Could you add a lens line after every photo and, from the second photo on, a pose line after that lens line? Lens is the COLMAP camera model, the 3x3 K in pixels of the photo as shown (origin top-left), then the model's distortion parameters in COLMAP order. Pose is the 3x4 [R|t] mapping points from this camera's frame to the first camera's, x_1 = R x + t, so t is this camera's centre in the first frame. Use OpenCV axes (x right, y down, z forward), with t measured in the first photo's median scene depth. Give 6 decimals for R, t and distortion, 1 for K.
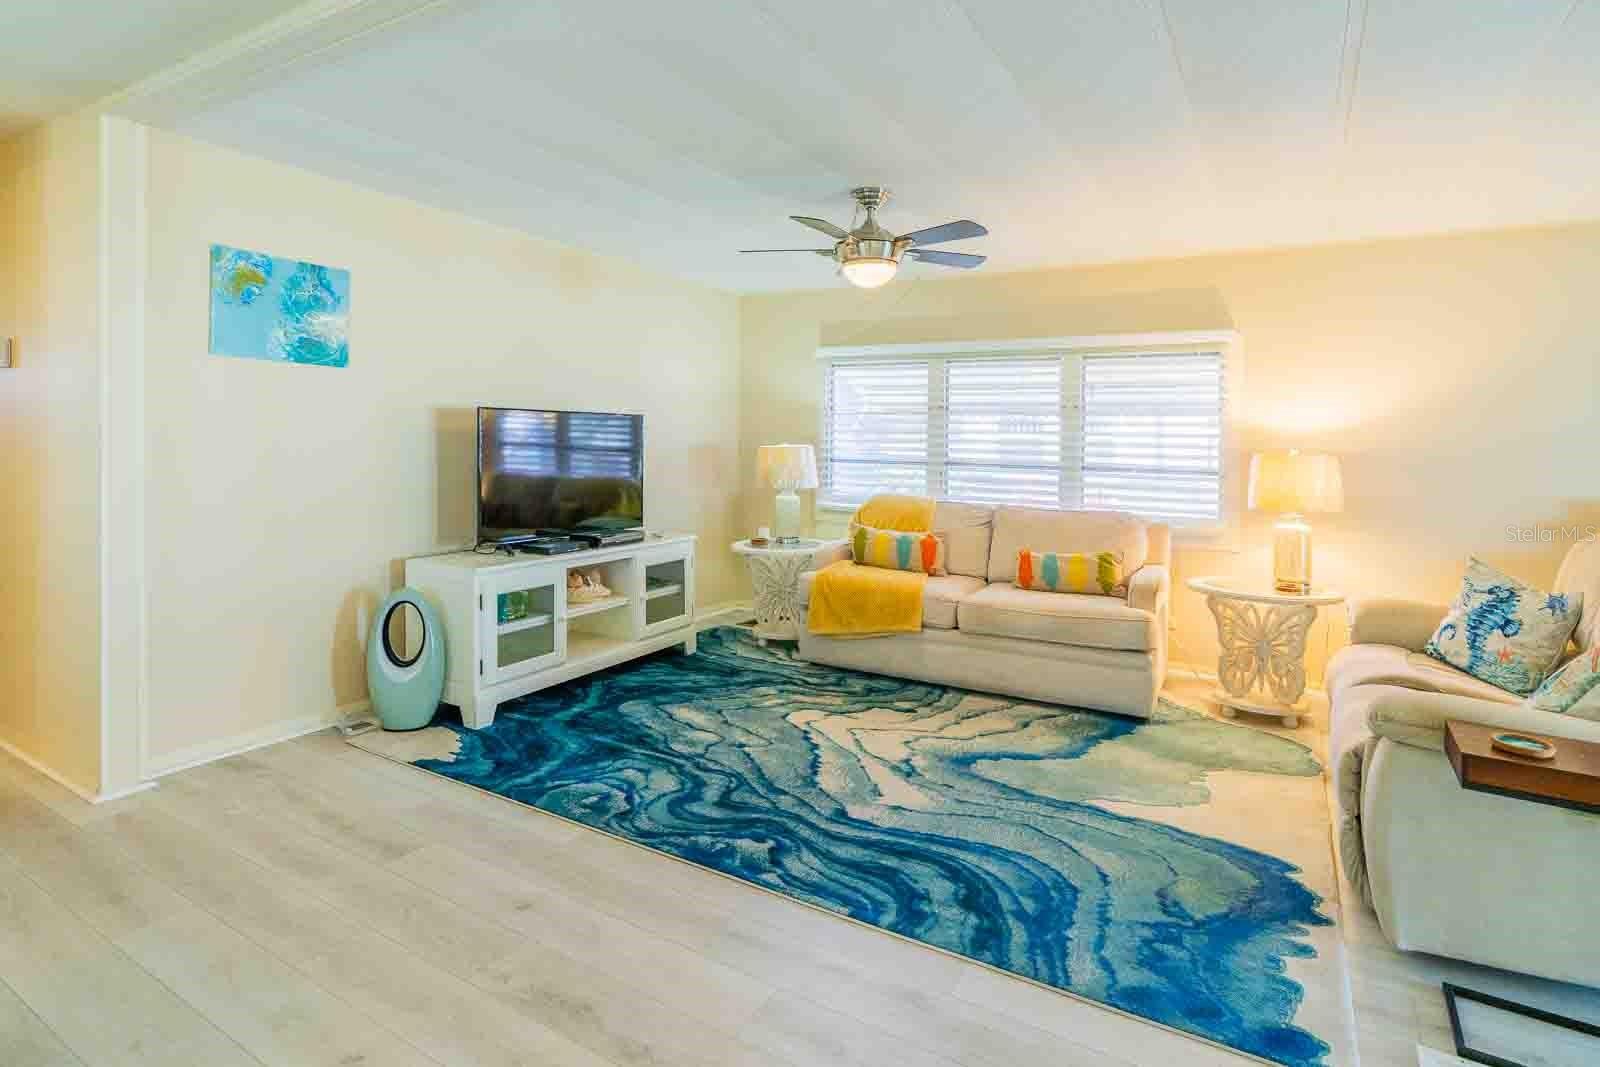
lens RADIAL K [[819.2, 0, 808.1], [0, 819.2, 453.2], [0, 0, 1]] dist [-0.003171, -0.000098]
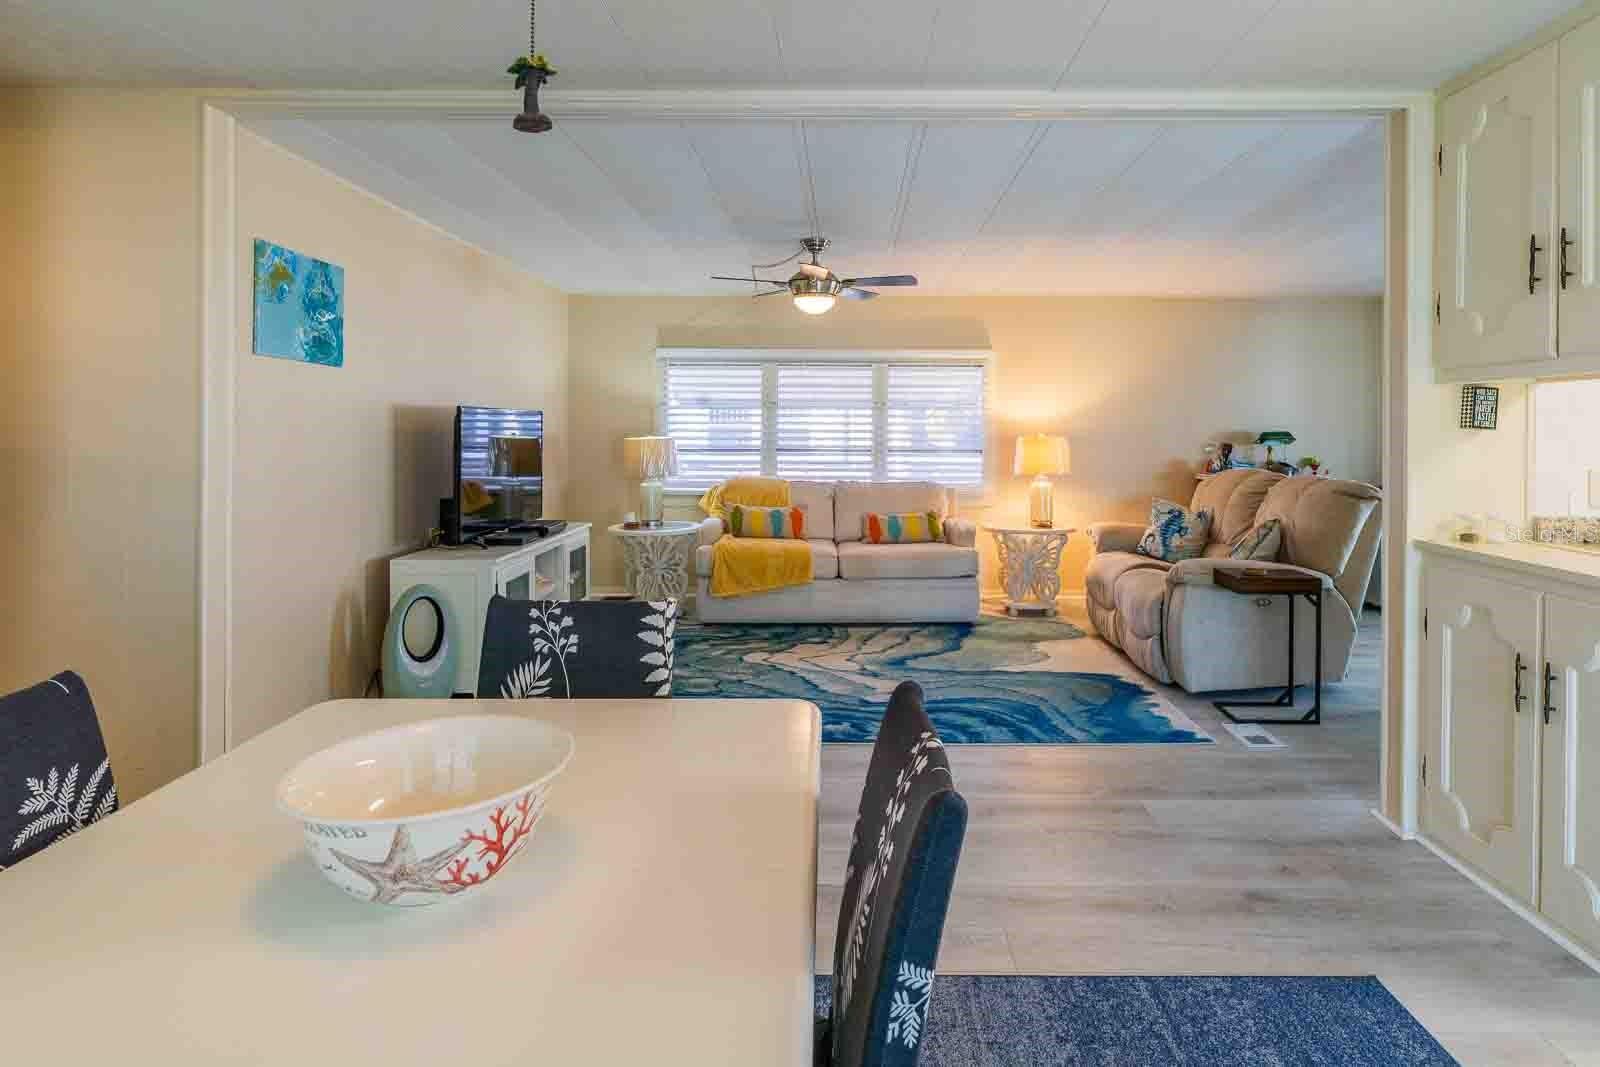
lens RADIAL K [[845.2, 0, 840.3], [0, 845.2, 435.0], [0, 0, 1]] dist [-0.001380, -0.000306]
pose [[0.865336, -0.018521, 0.500850, -0.612254], [0.022572, 0.999743, -0.002029, -0.007636], [-0.500684, 0.013061, 0.865532, -0.192717]]
